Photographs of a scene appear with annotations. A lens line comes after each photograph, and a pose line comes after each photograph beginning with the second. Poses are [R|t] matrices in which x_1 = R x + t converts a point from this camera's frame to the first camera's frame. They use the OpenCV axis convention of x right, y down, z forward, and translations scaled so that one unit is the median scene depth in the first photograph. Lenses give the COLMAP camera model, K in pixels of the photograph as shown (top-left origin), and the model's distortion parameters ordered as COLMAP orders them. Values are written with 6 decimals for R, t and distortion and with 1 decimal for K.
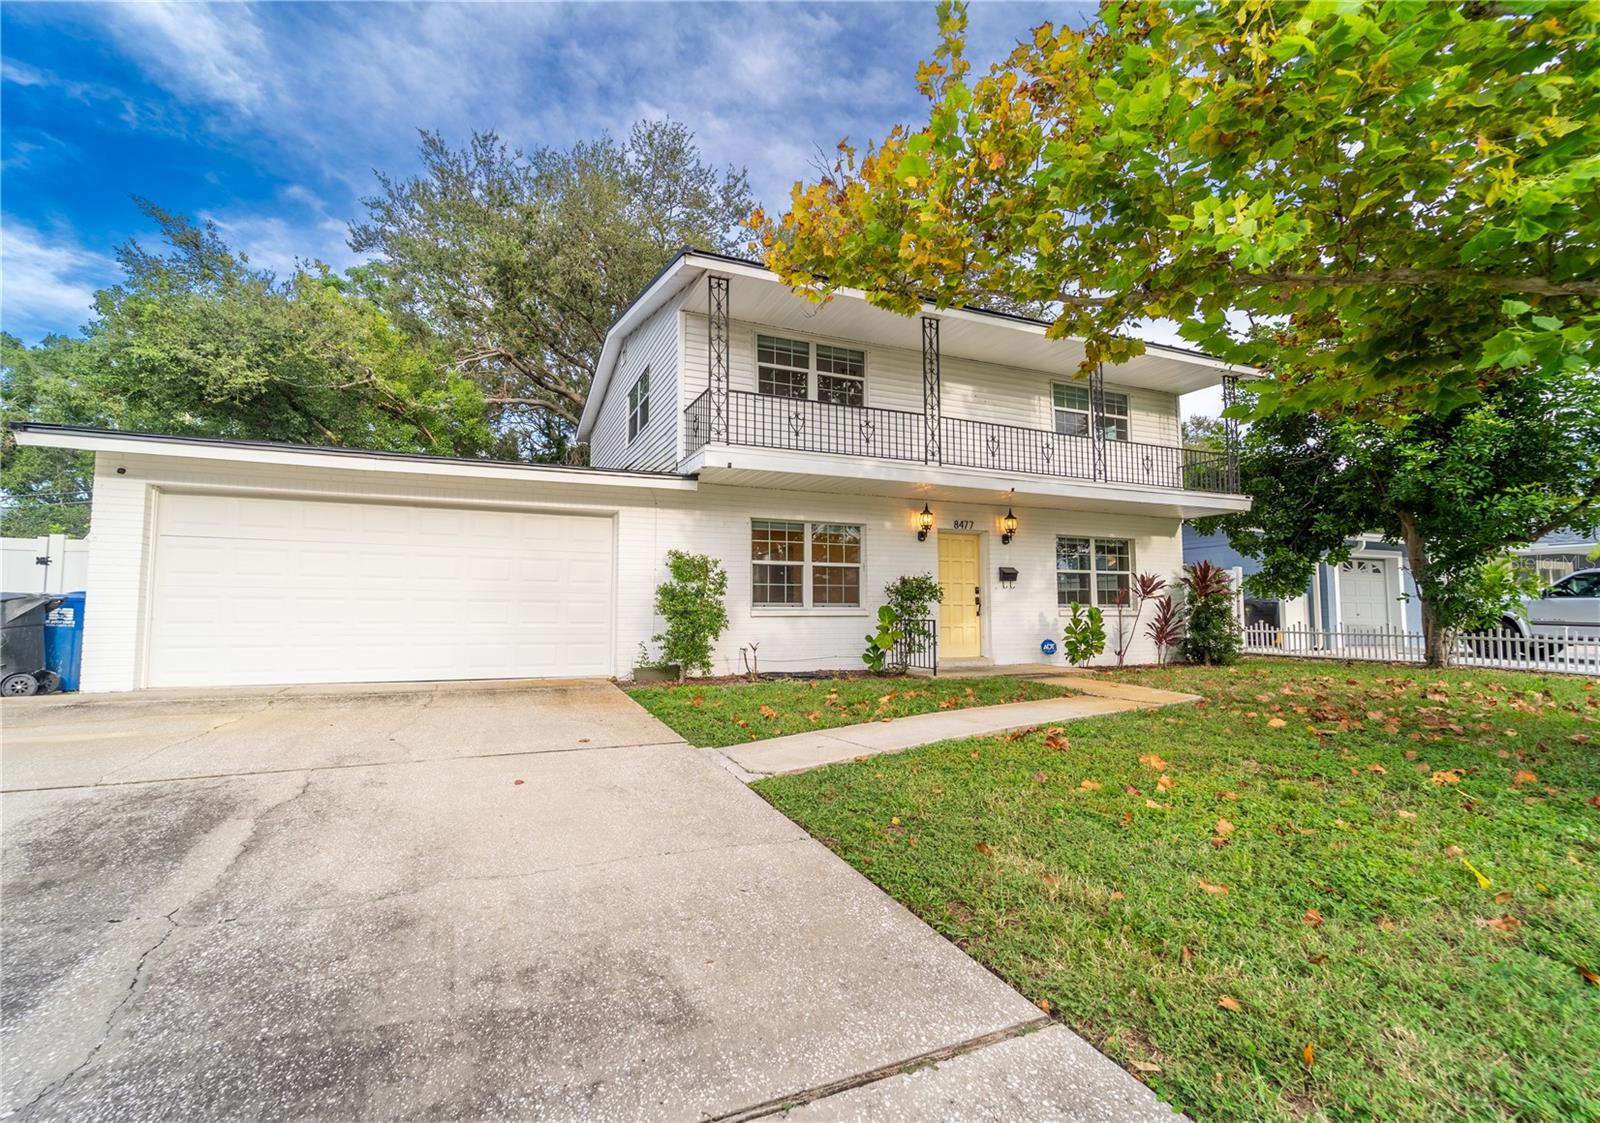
lens RADIAL K [[541.8, 0, 800.0], [0, 541.8, 561.5], [0, 0, 1]] dist [-0.031544, 0.000000]
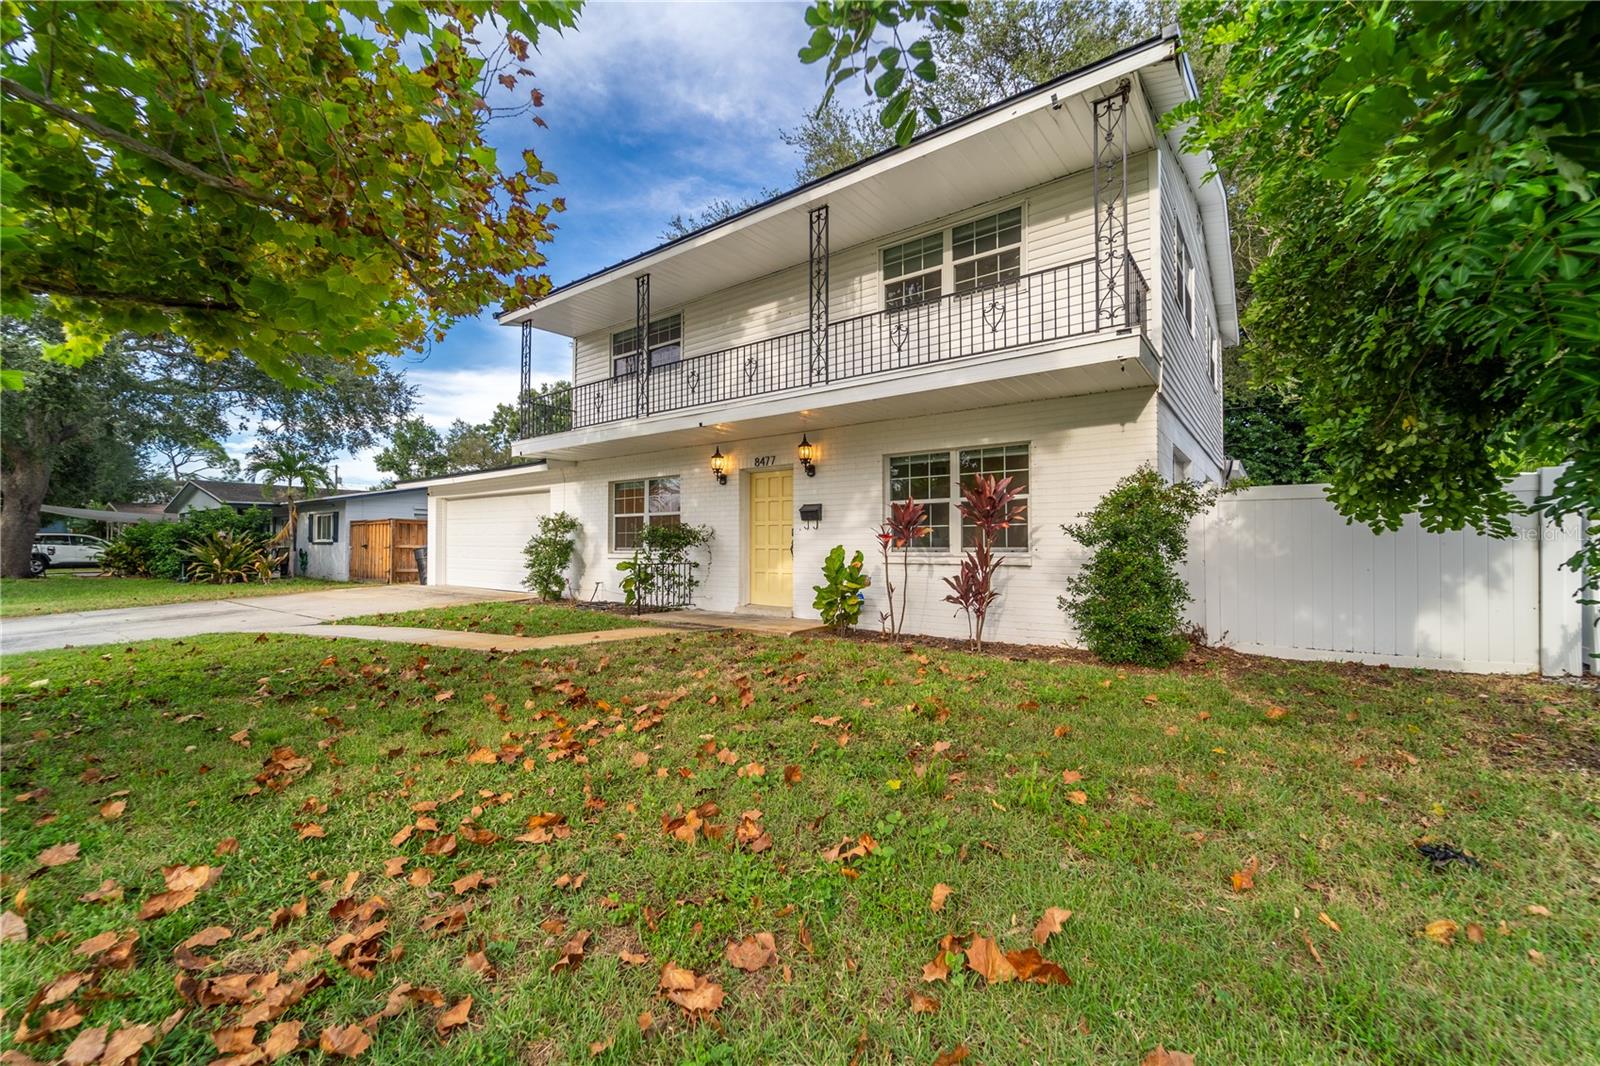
lens RADIAL K [[650.0, 0, 800.0], [0, 650.0, 533.0], [0, 0, 1]] dist [0.001679, -0.000416]
pose [[0.548478, -0.019214, -0.835944, 1.095430], [0.063198, 0.997829, 0.018530, 0.031514], [0.833773, -0.062993, 0.548502, 0.400774]]
